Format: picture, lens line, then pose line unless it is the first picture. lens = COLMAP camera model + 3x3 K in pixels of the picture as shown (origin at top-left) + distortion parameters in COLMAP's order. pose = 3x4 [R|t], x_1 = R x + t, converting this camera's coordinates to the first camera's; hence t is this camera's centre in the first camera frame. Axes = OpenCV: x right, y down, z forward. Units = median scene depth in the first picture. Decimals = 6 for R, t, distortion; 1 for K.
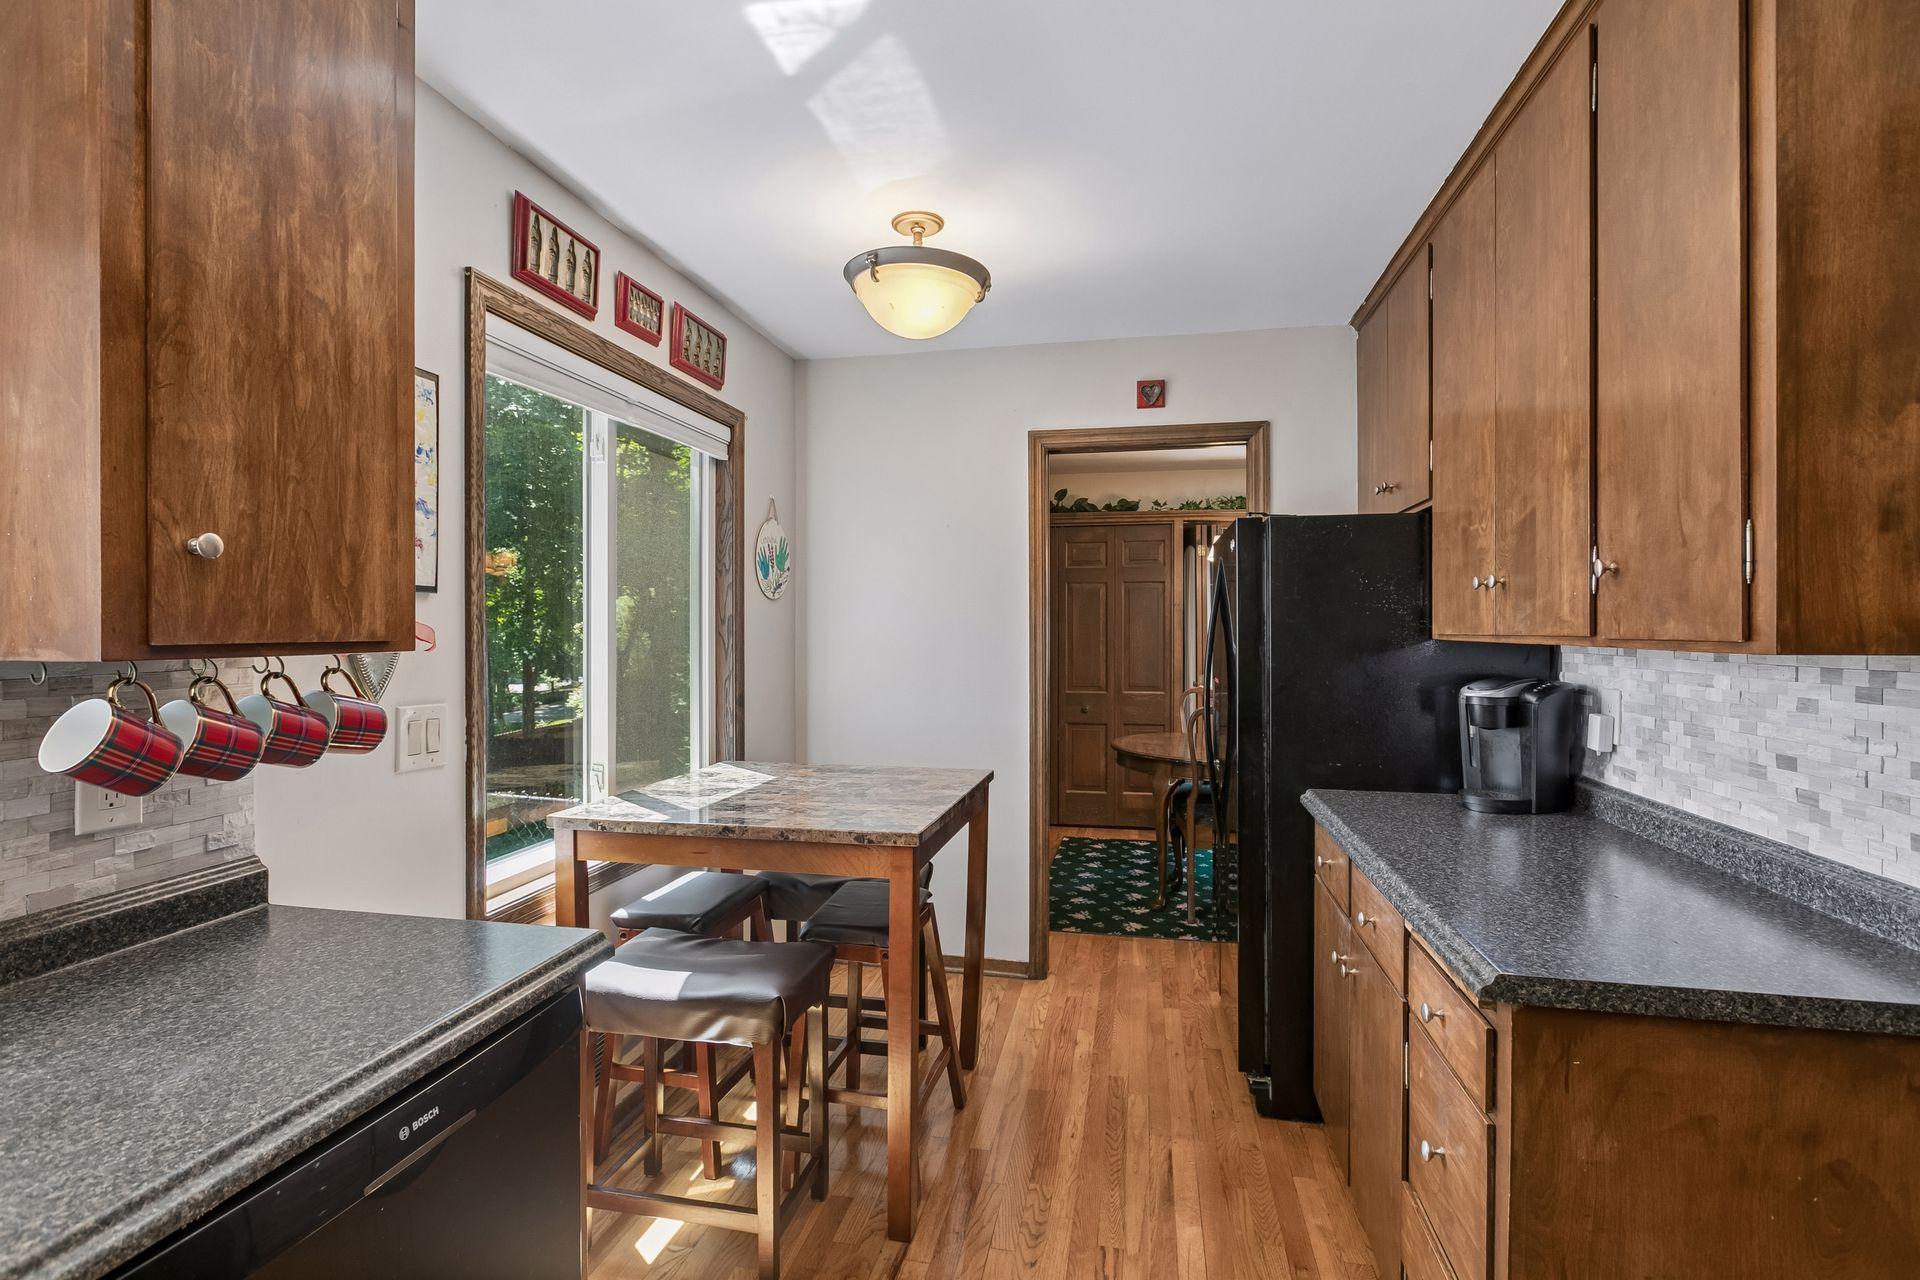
lens RADIAL K [[894.3, 0, 959.3], [0, 894.3, 629.5], [0, 0, 1]] dist [-0.000460, 0.000072]
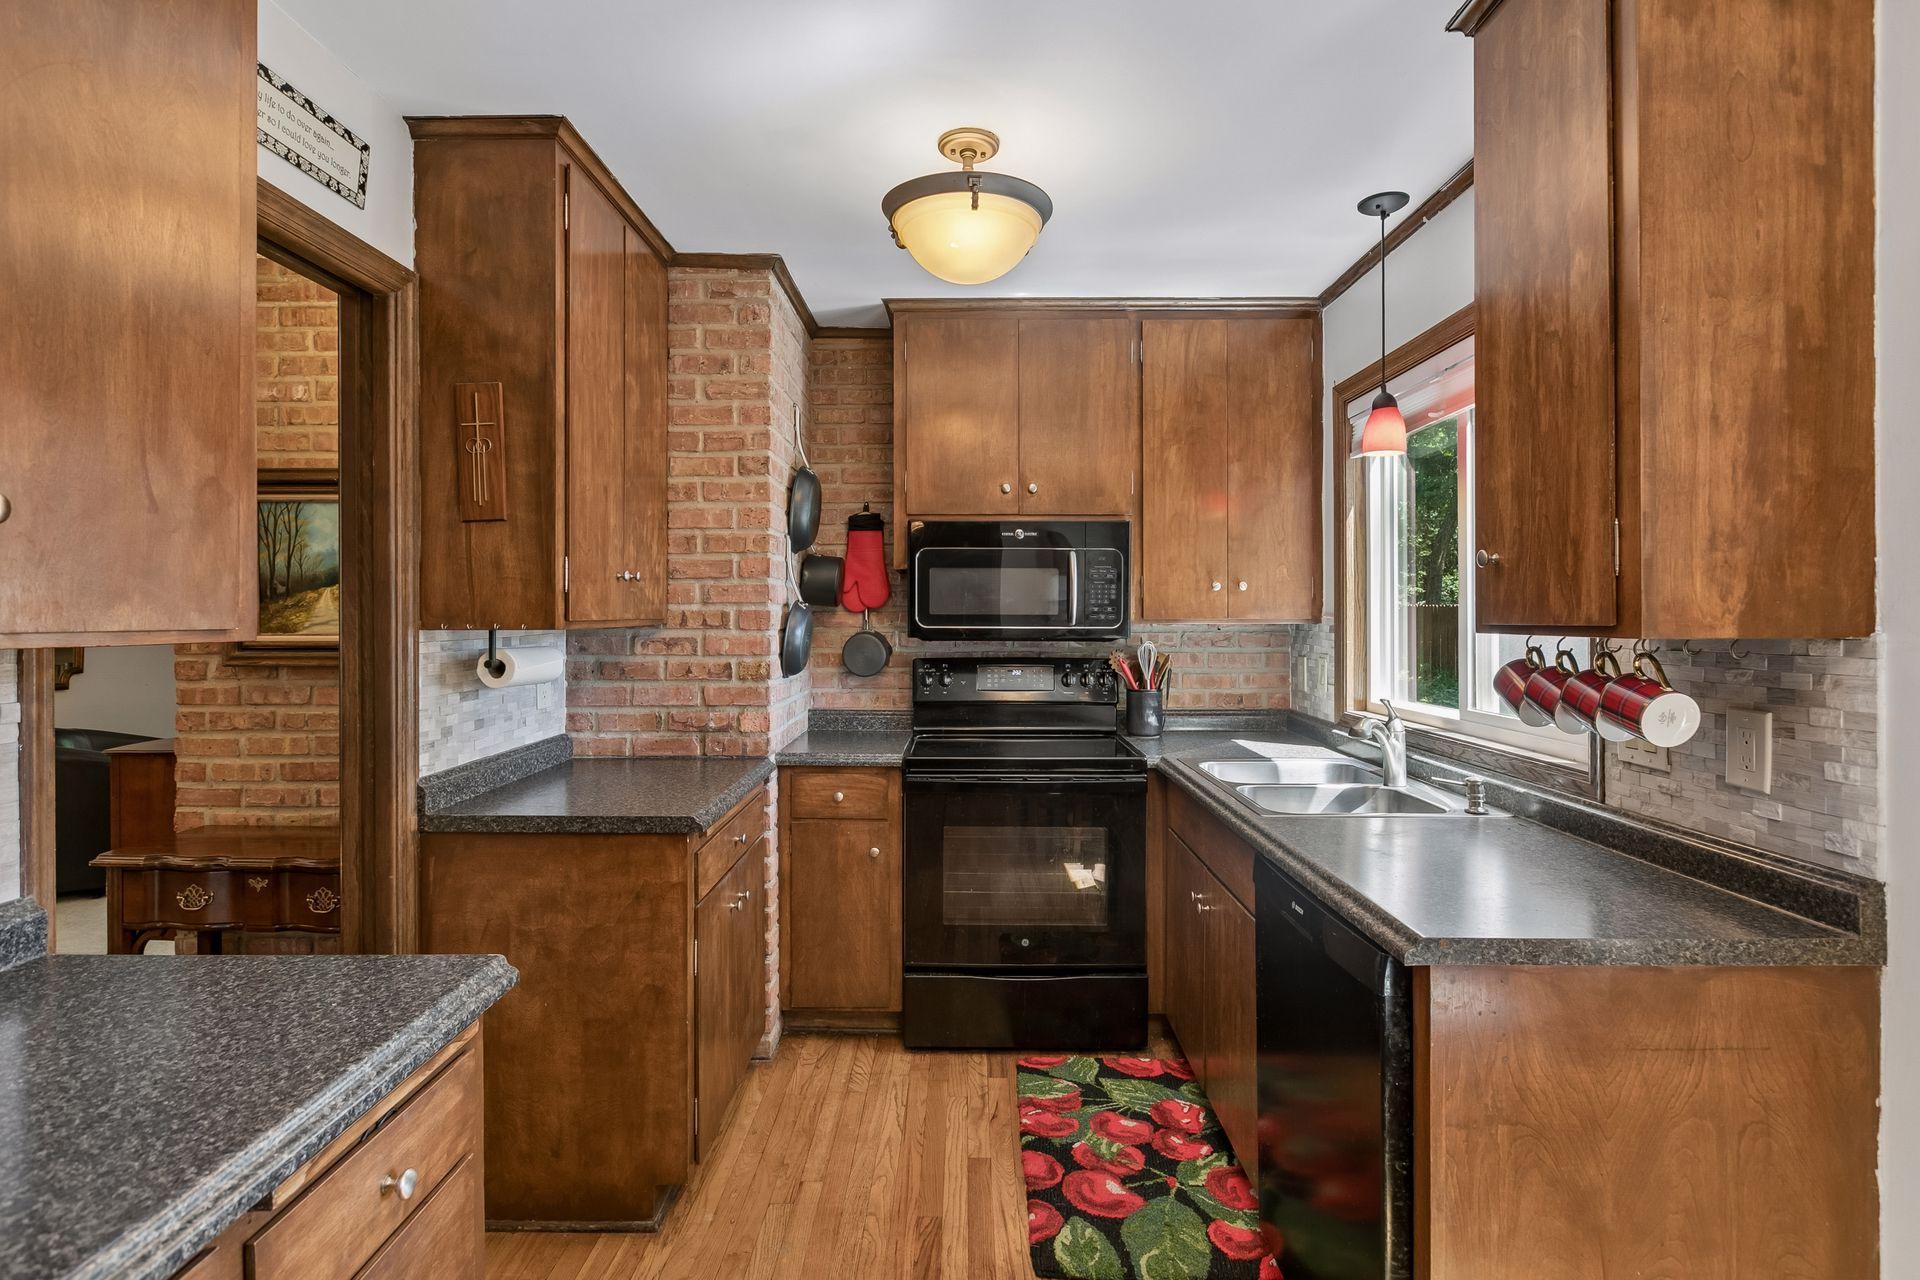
lens RADIAL K [[894.3, 0, 957.3], [0, 894.3, 627.1], [0, 0, 1]] dist [-0.000460, 0.000072]
pose [[-0.978380, 0.004027, -0.206776, 0.279477], [0.001175, 0.999903, 0.013910, -0.000836], [0.206812, 0.013367, -0.978289, 1.923241]]
